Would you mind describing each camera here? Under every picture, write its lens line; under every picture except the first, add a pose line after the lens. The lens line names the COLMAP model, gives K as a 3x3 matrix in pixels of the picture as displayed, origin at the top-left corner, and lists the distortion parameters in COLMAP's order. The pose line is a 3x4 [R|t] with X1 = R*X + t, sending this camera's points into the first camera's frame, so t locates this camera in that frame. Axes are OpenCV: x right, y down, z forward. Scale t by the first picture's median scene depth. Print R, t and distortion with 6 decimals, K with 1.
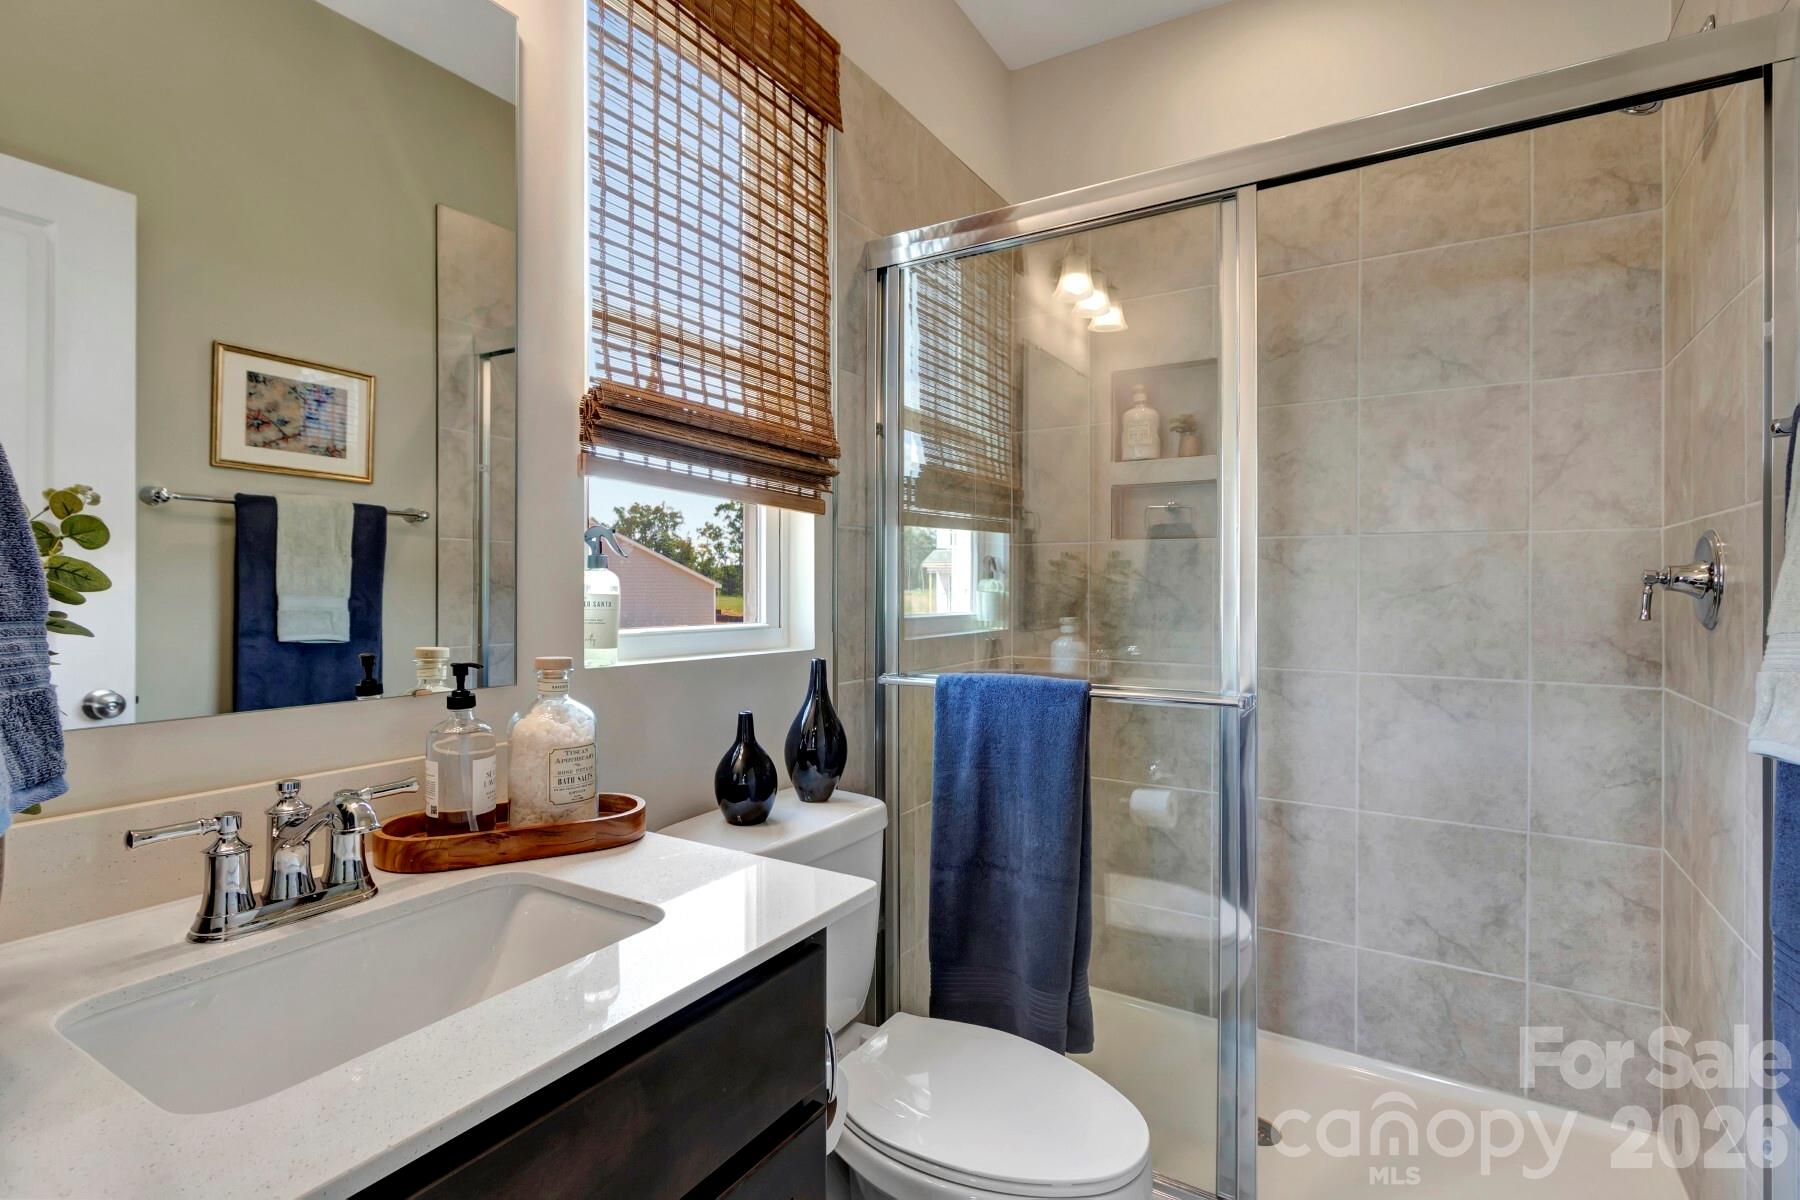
lens RADIAL K [[835.1, 0, 908.4], [0, 835.1, 595.1], [0, 0, 1]] dist [0.005517, -0.002085]
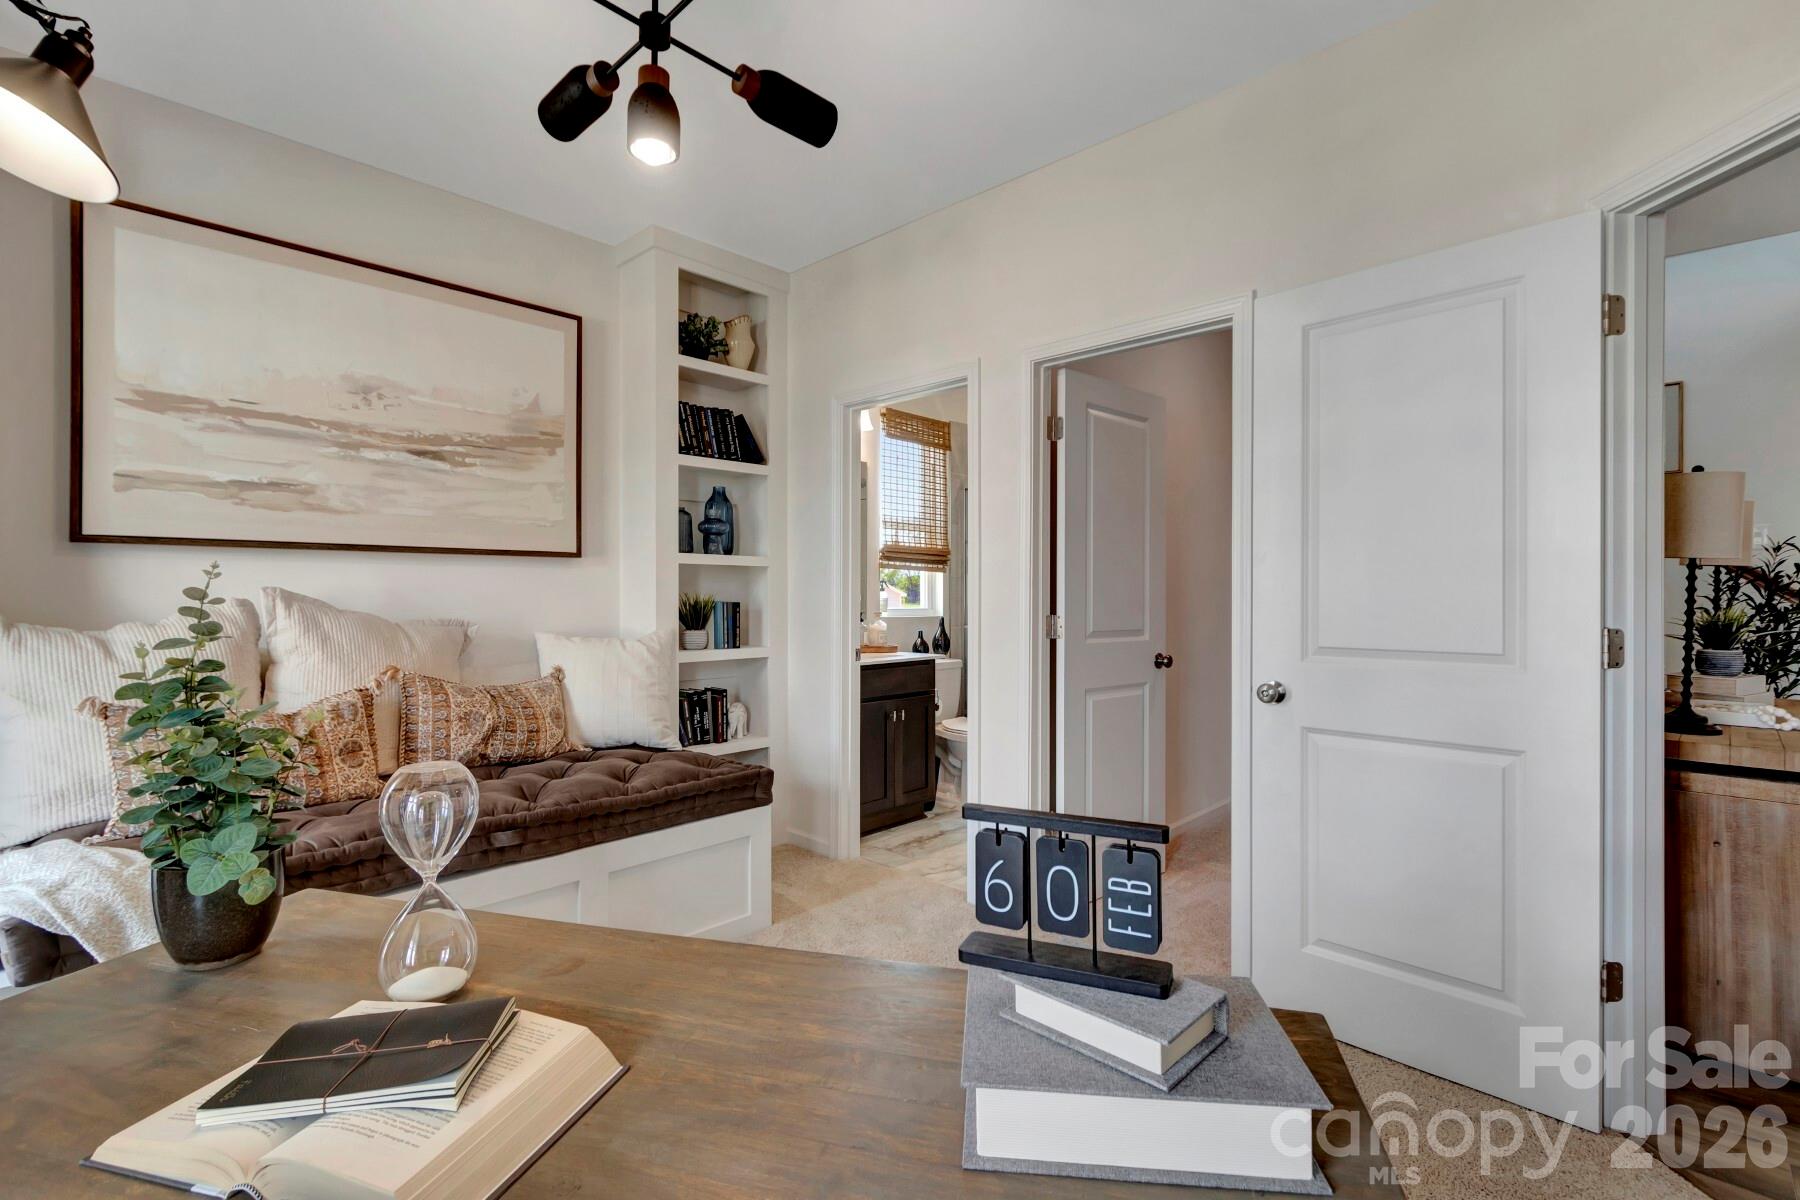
lens RADIAL K [[835.1, 0, 900.3], [0, 835.1, 597.4], [0, 0, 1]] dist [0.005517, -0.002085]
pose [[0.973939, 0.006054, -0.226730, 0.489847], [-0.006174, 0.999981, 0.000177, -0.003966], [0.226727, 0.001228, 0.973958, -2.314703]]
